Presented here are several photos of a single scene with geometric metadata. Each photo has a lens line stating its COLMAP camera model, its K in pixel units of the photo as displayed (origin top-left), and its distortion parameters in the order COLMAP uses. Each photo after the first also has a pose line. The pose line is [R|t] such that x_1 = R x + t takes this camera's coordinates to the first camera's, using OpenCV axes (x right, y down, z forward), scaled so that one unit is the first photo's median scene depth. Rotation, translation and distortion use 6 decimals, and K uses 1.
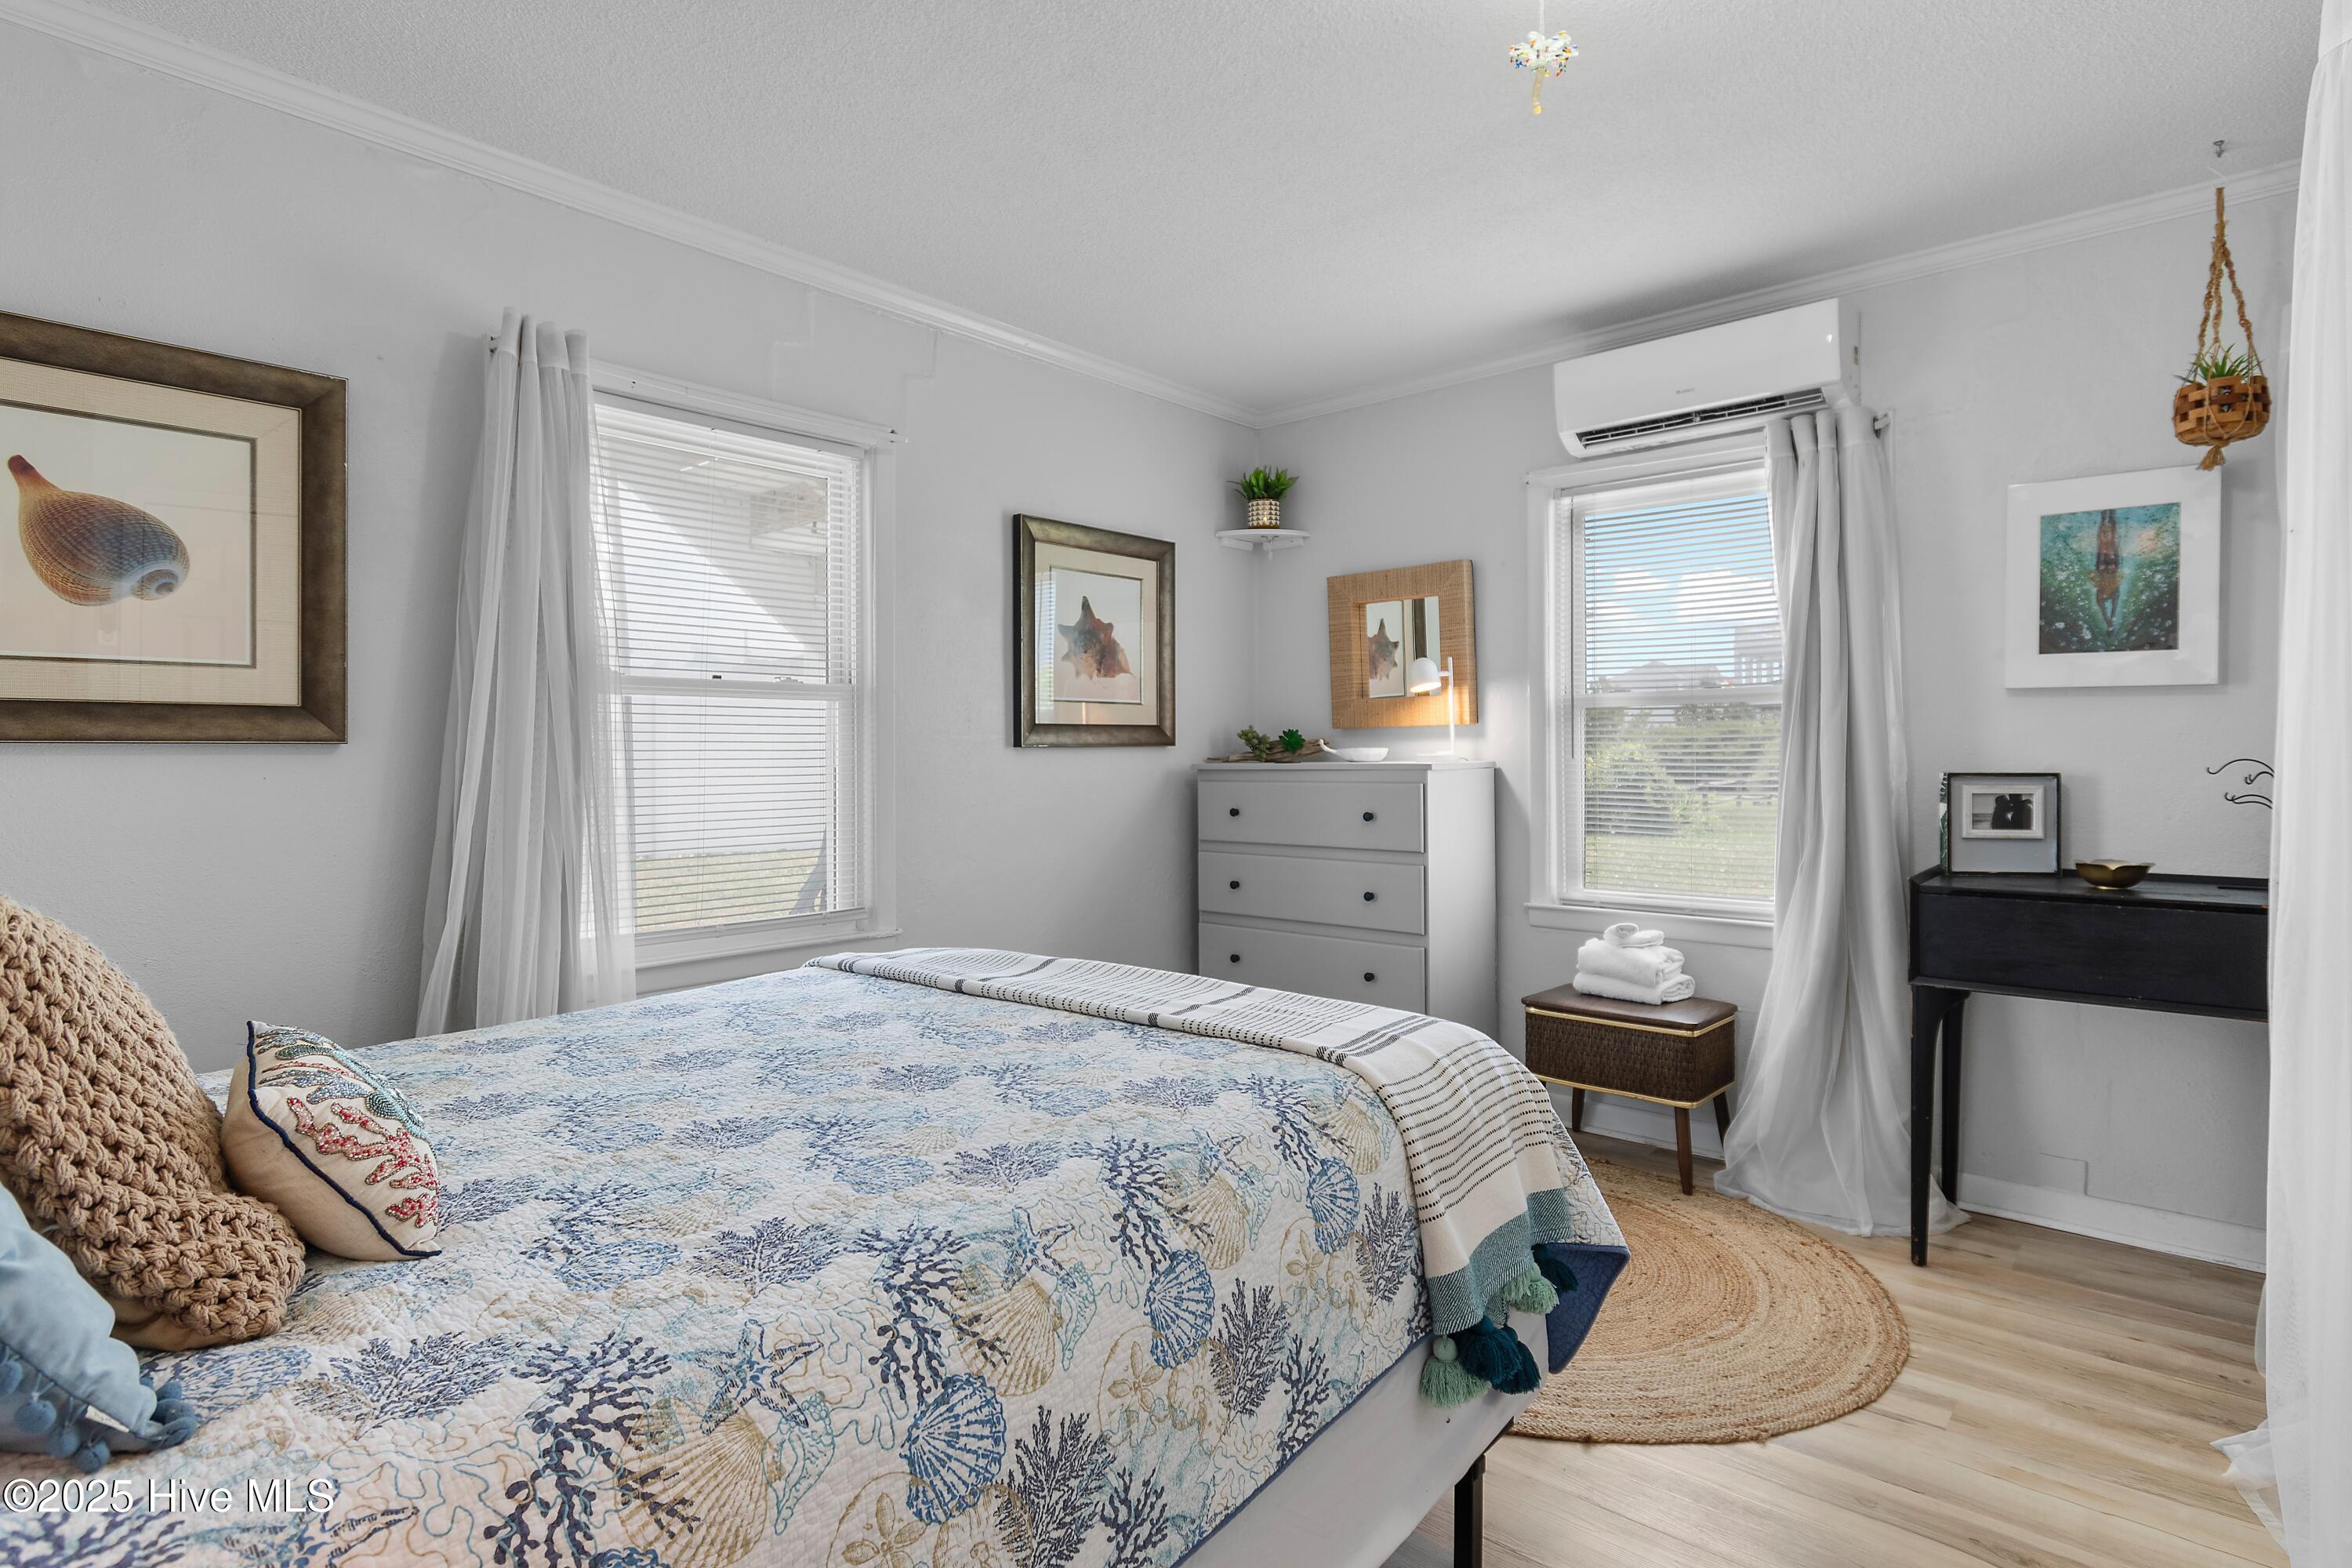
lens RADIAL K [[1183.9, 0, 1174.1], [0, 1183.9, 758.5], [0, 0, 1]] dist [0.002980, -0.003864]
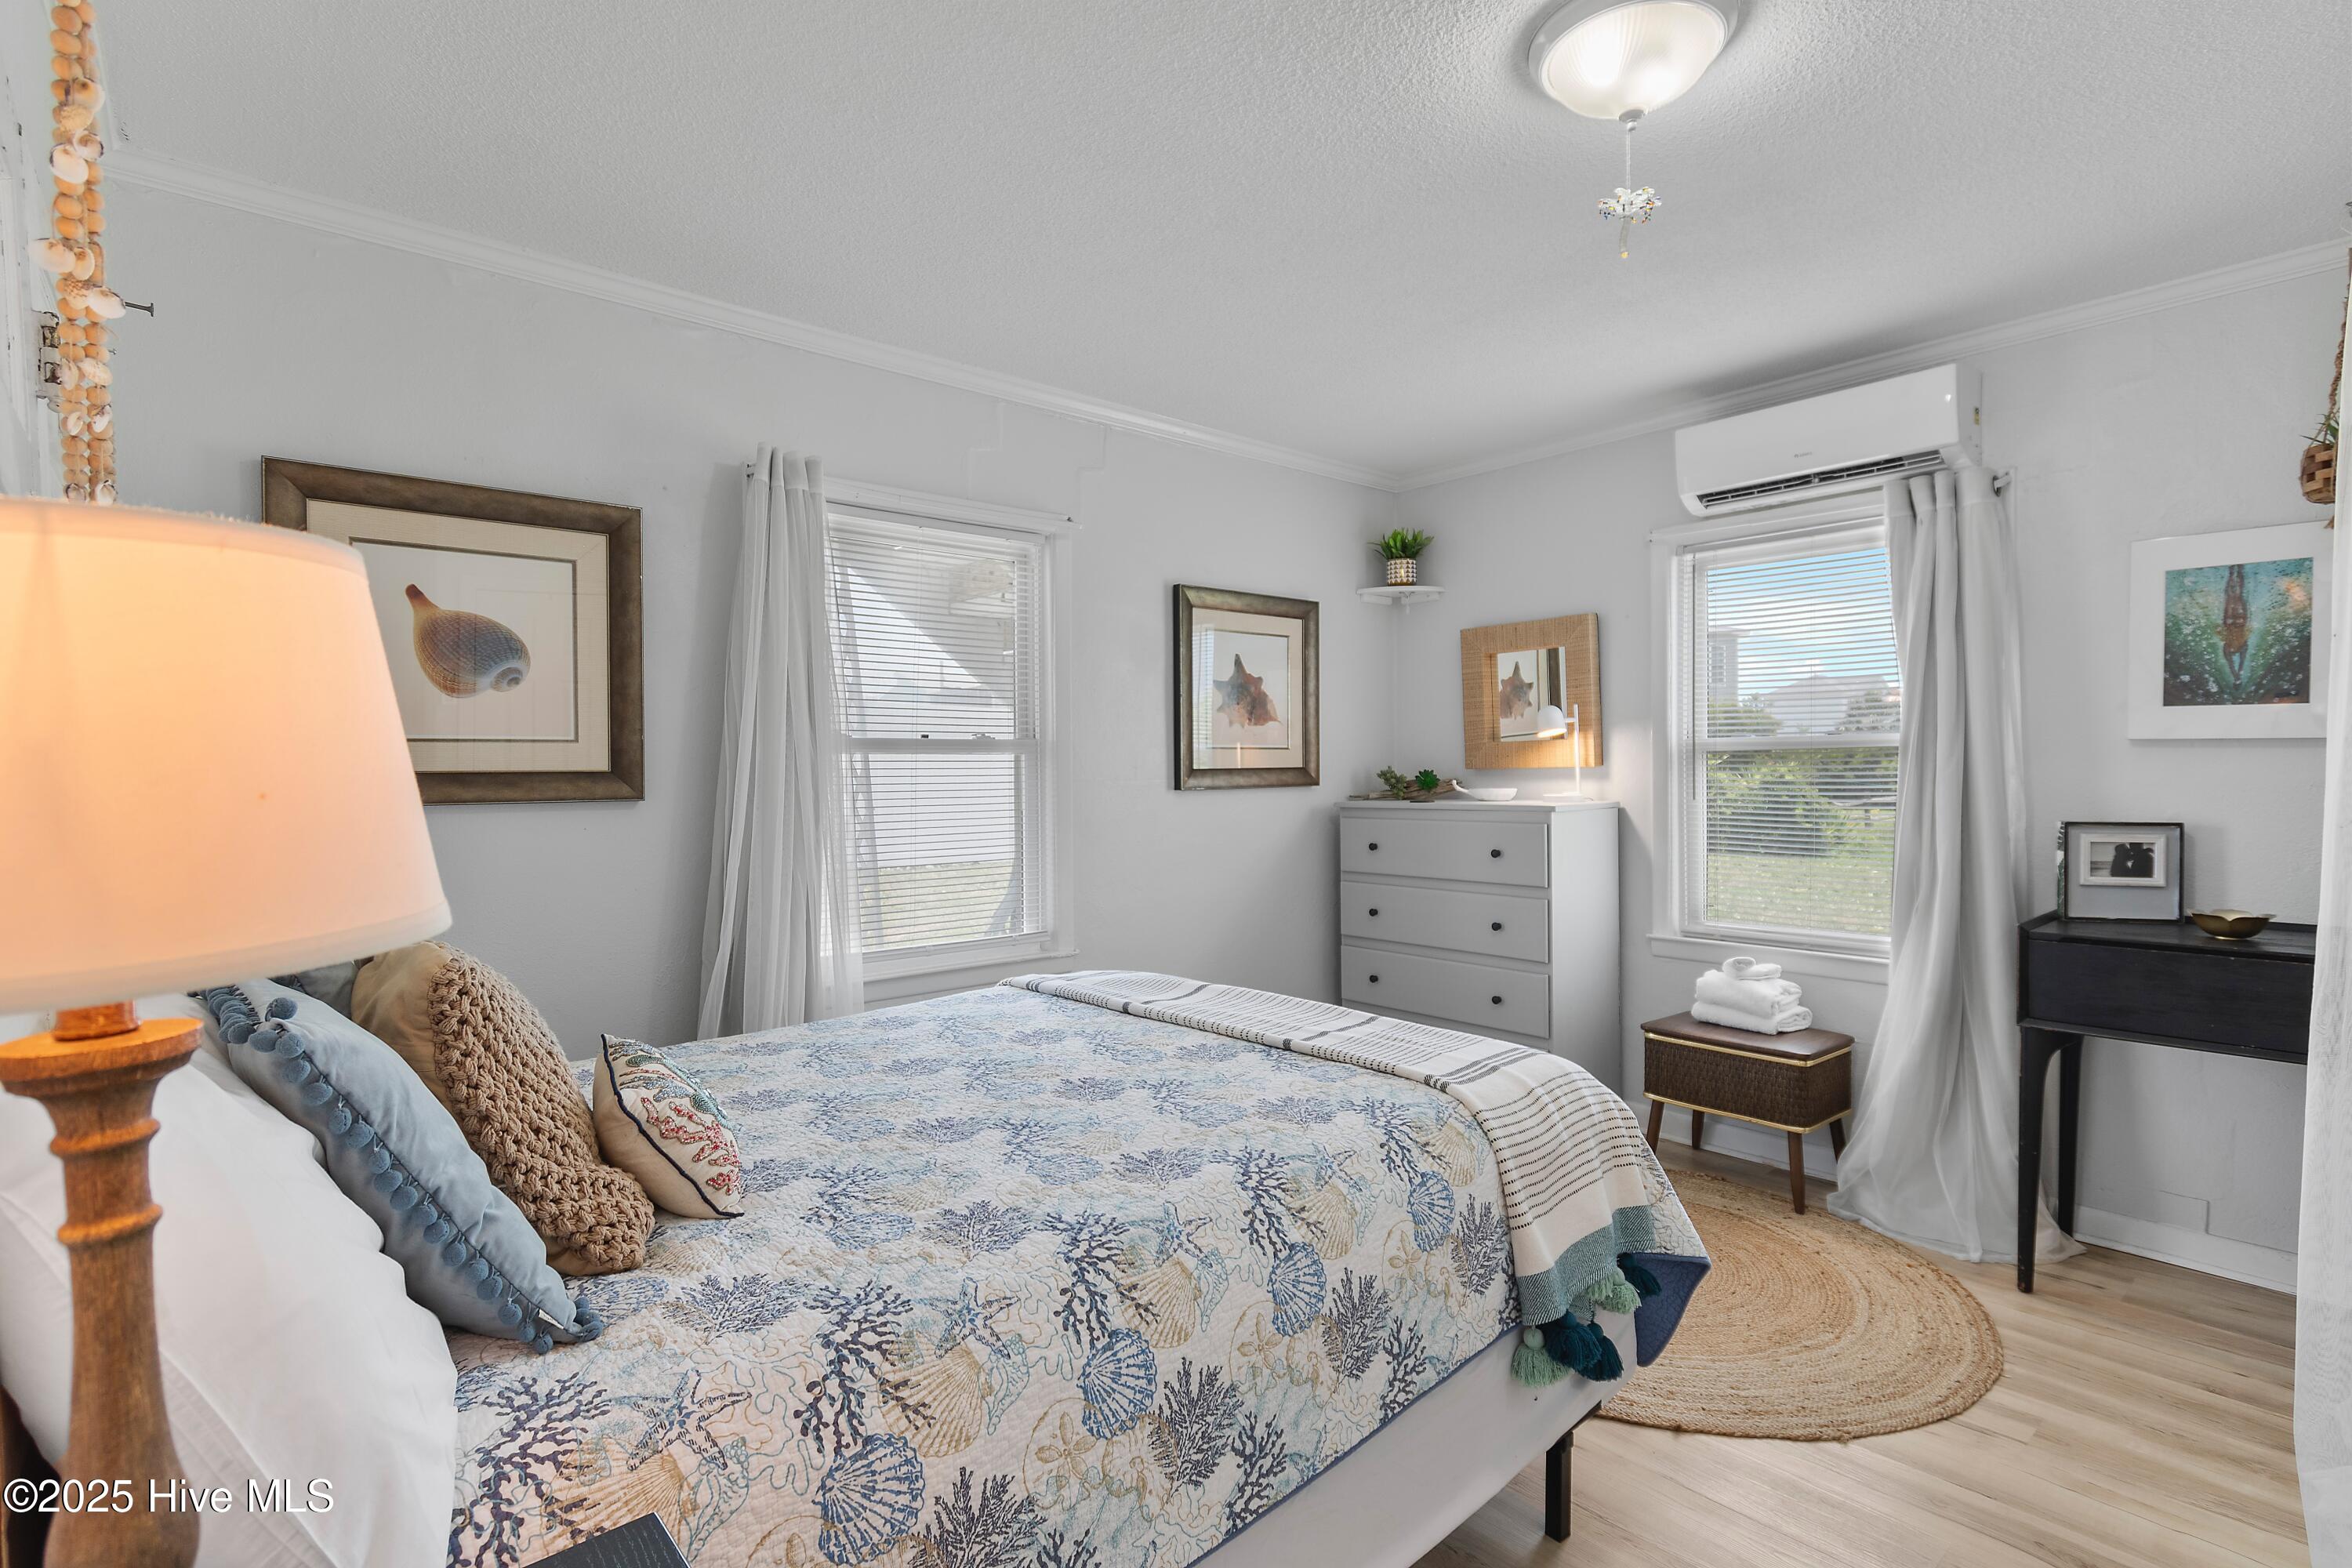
lens RADIAL K [[1117.1, 0, 1176.0], [0, 1117.1, 784.0], [0, 0, 1]] dist [0.006111, -0.007012]
pose [[0.990234, -0.001830, -0.139402, 0.032870], [0.003594, 0.999917, 0.012400, -0.061134], [0.139368, -0.012780, 0.990158, -0.131020]]
